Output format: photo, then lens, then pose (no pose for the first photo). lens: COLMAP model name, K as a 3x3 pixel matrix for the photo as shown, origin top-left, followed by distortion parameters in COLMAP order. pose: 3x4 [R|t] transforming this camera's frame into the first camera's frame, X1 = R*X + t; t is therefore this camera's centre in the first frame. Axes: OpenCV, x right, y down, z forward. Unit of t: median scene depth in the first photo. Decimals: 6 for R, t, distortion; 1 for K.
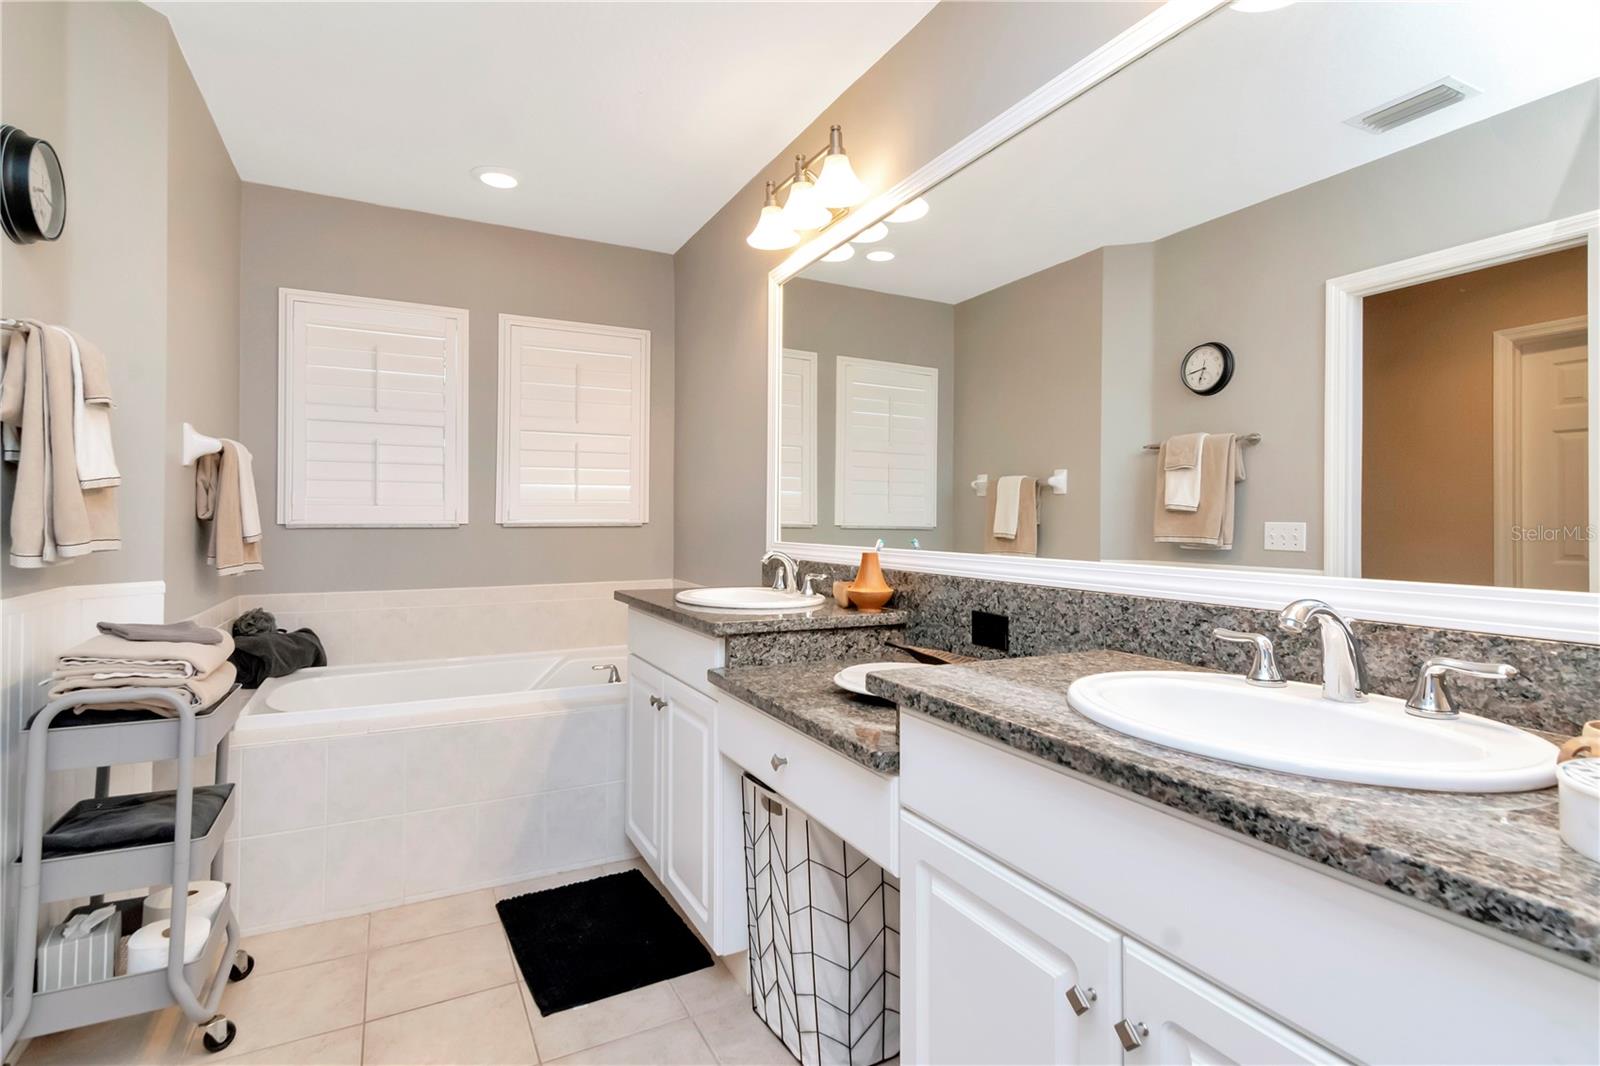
lens RADIAL K [[767.0, 0, 803.7], [0, 767.0, 529.0], [0, 0, 1]] dist [-0.001234, -0.011574]
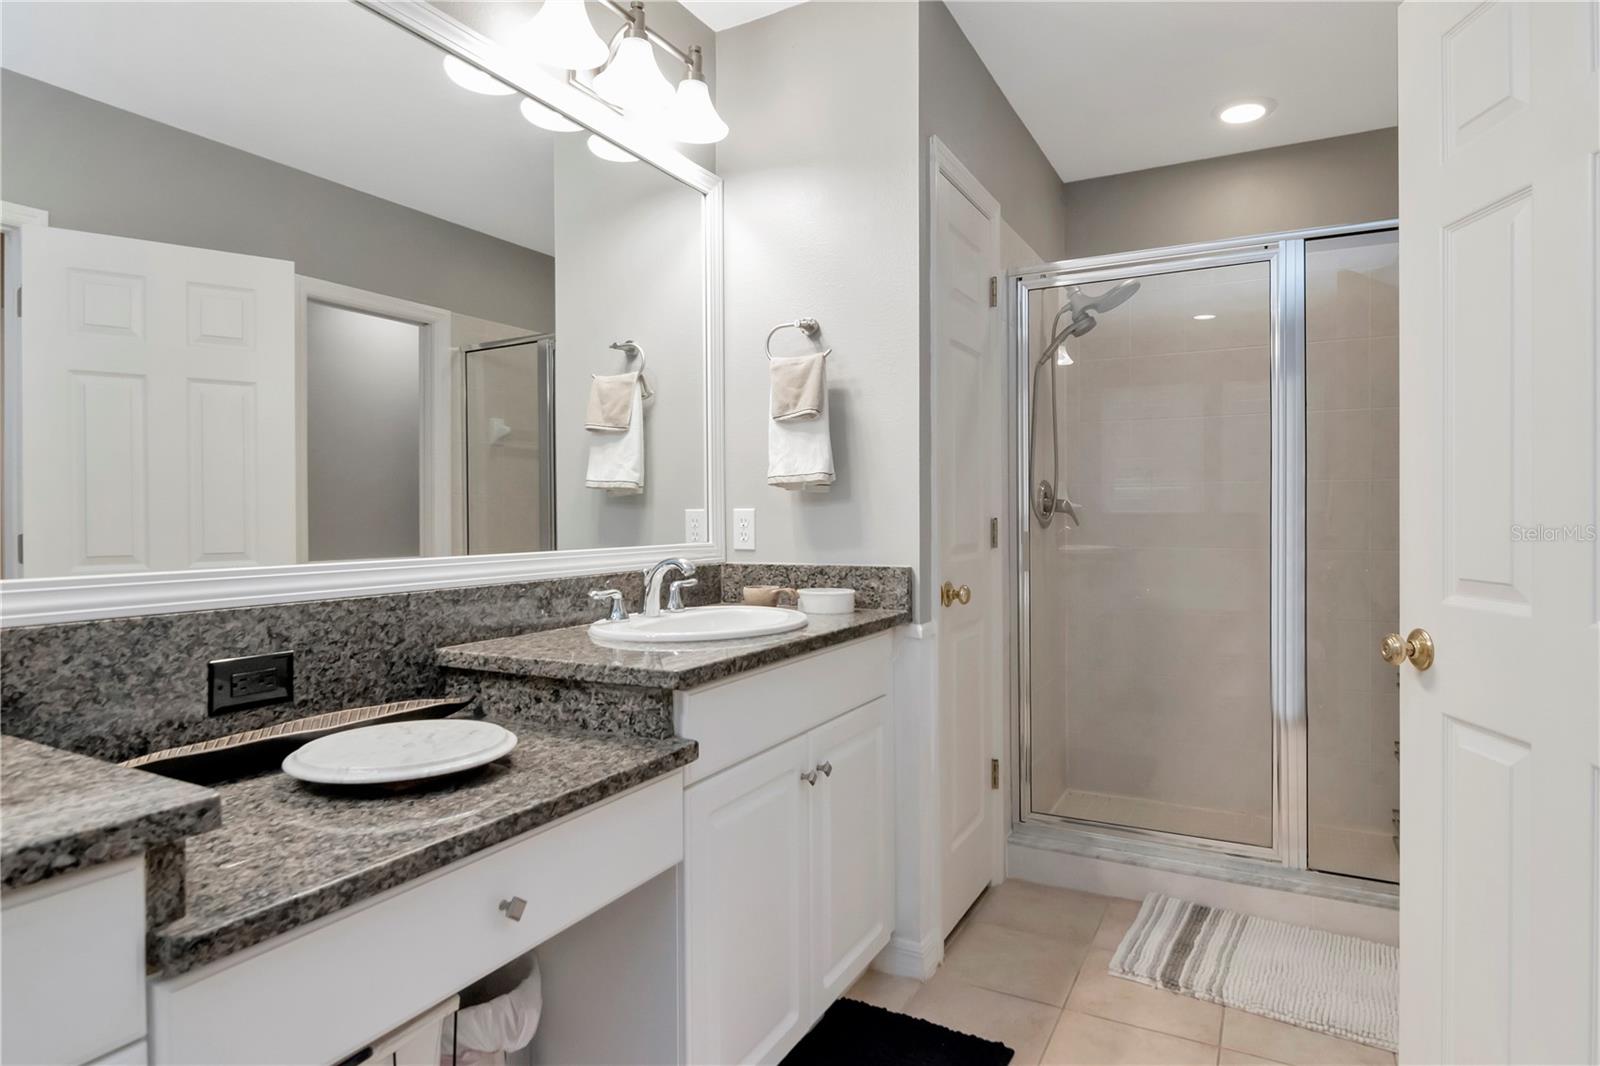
lens RADIAL K [[903.5, 0, 802.5], [0, 903.5, 509.2], [0, 0, 1]] dist [0.000155, -0.000114]
pose [[-0.560277, -0.007397, 0.828272, -0.726731], [0.002446, 0.999941, 0.010584, -0.026052], [-0.828302, 0.007956, -0.560226, 1.140526]]
